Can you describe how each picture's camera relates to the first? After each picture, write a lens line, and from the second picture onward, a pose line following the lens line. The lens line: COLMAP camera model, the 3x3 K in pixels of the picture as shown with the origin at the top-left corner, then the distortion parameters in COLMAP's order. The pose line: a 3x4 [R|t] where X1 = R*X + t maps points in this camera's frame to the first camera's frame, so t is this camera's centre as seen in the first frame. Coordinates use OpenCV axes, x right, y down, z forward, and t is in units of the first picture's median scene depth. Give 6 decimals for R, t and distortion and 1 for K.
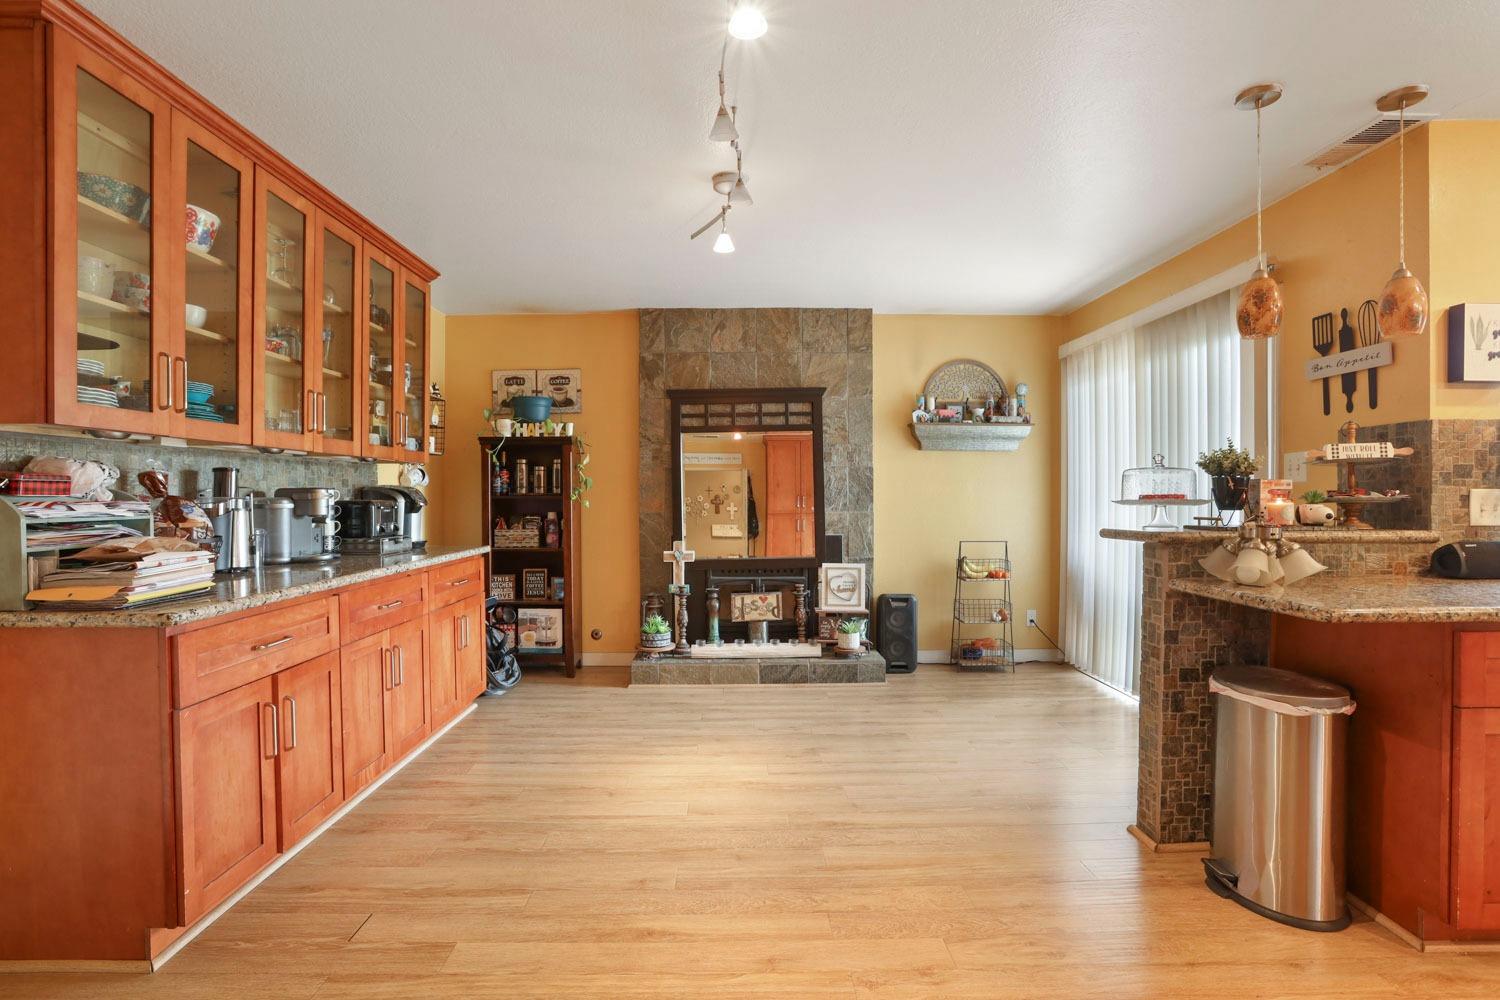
lens RADIAL K [[745.0, 0, 742.4], [0, 745.0, 503.0], [0, 0, 1]] dist [-0.051514, 0.018249]
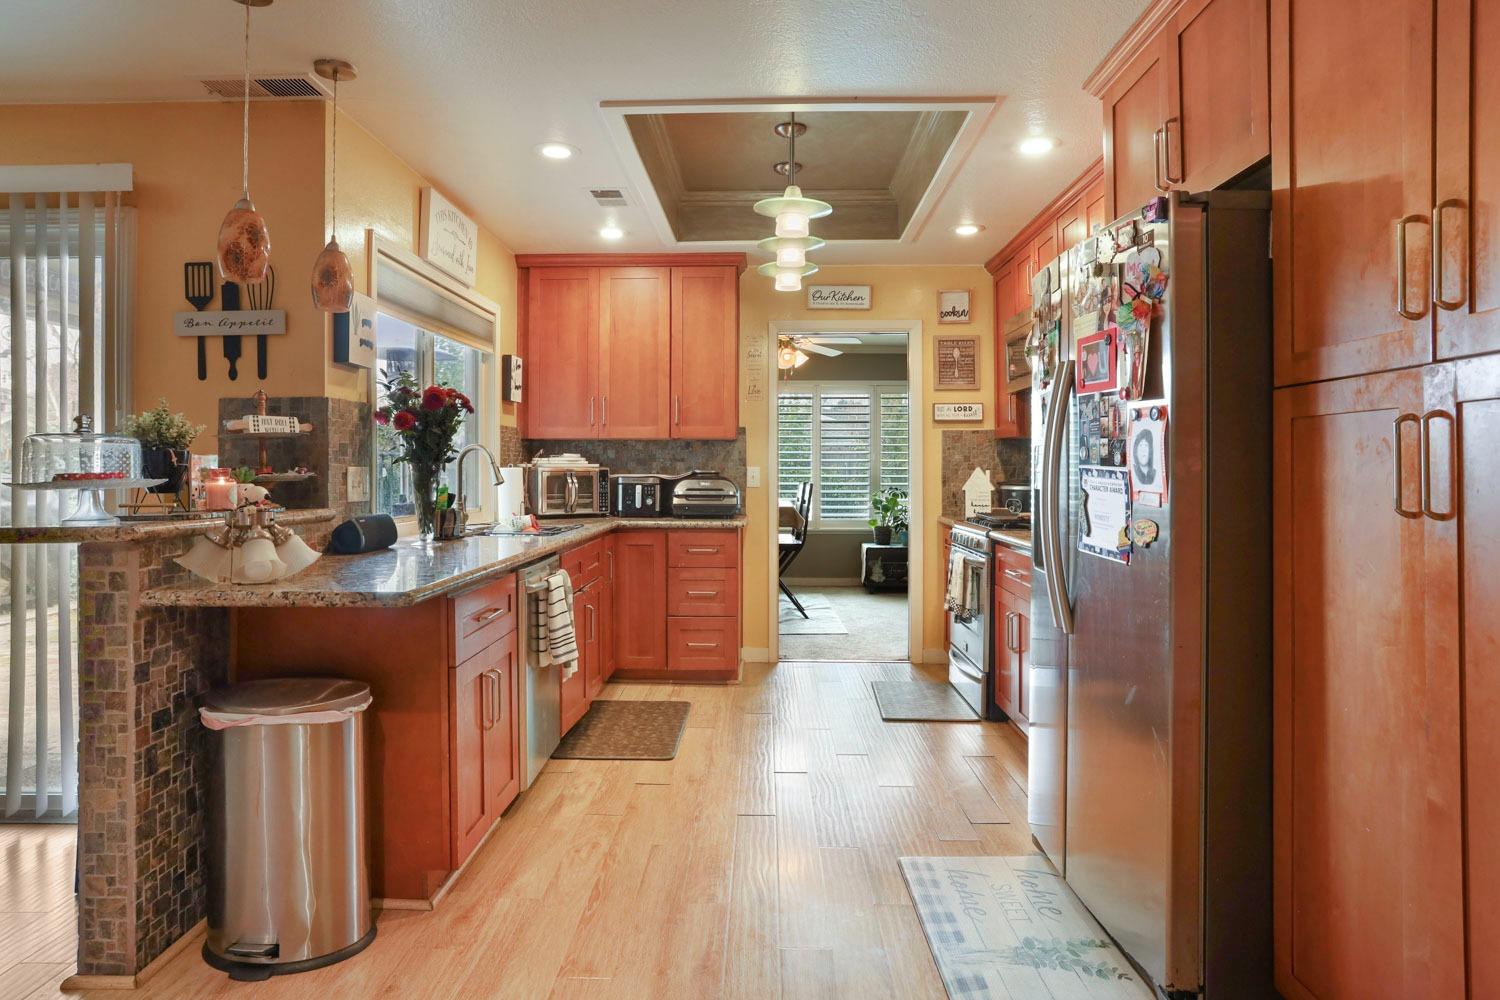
lens RADIAL K [[892.8, 0, 747.5], [0, 892.8, 460.8], [0, 0, 1]] dist [-0.033905, 0.016176]
pose [[0.041557, 0.012176, 0.999062, -0.231785], [0.013108, 0.999833, -0.012731, -0.004036], [-0.999050, 0.013625, 0.041391, 0.349132]]
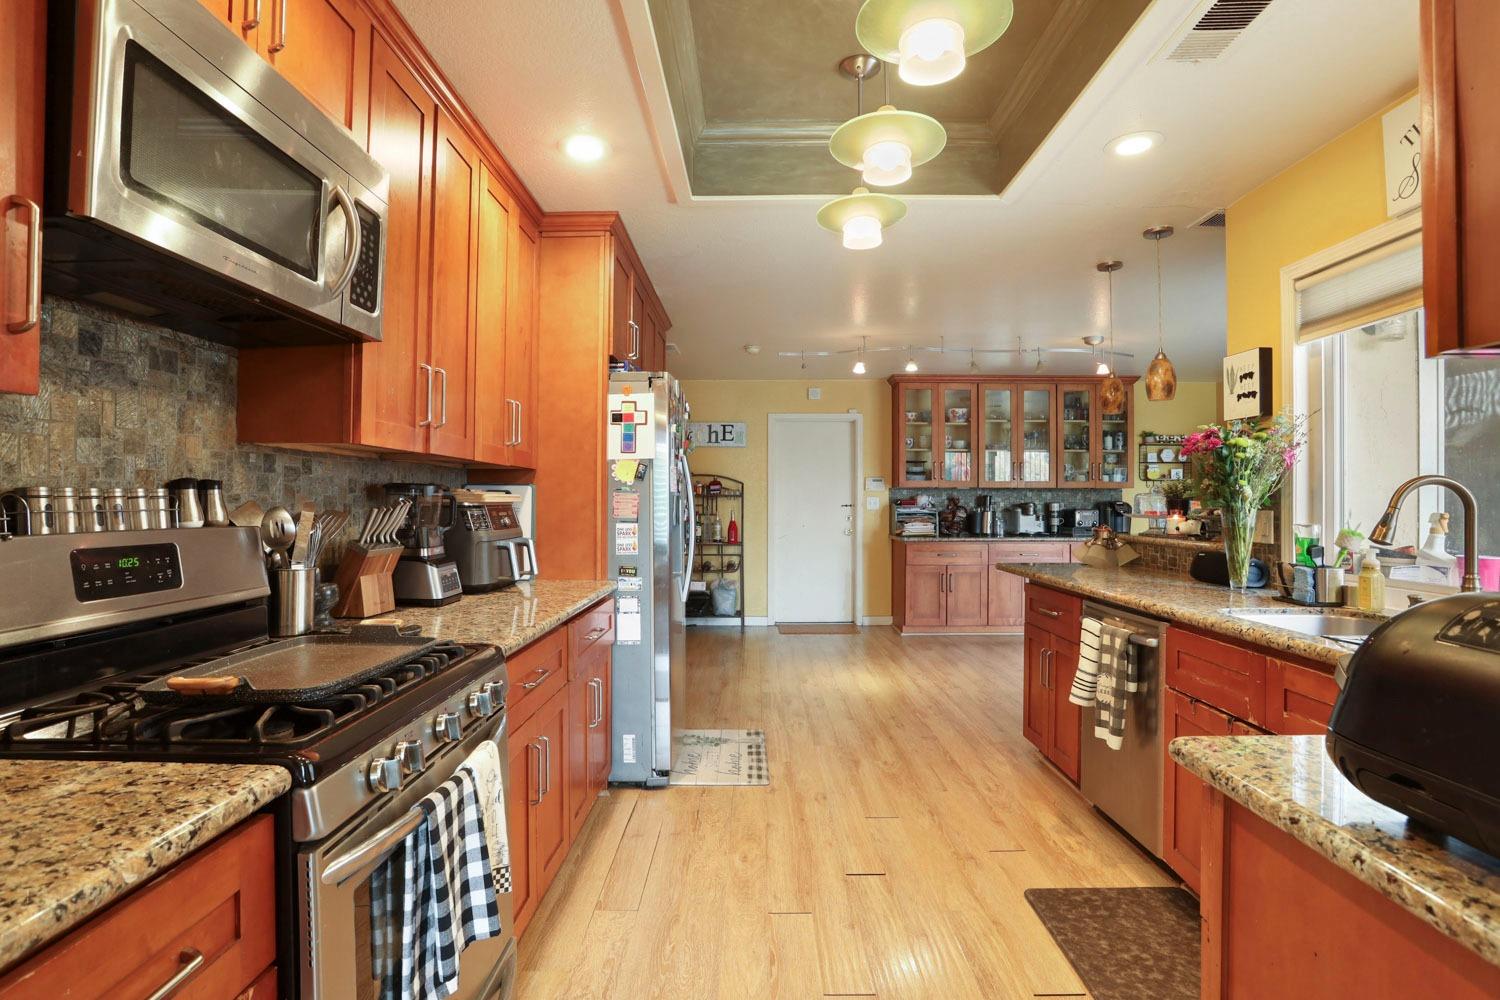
lens RADIAL K [[745.0, 0, 744.5], [0, 745.0, 503.9], [0, 0, 1]] dist [-0.051514, 0.018249]
pose [[-0.026389, 0.005936, -0.999634, 2.078975], [-0.012450, 0.999903, 0.006266, -0.025255], [0.999574, 0.012611, -0.026312, 0.206279]]
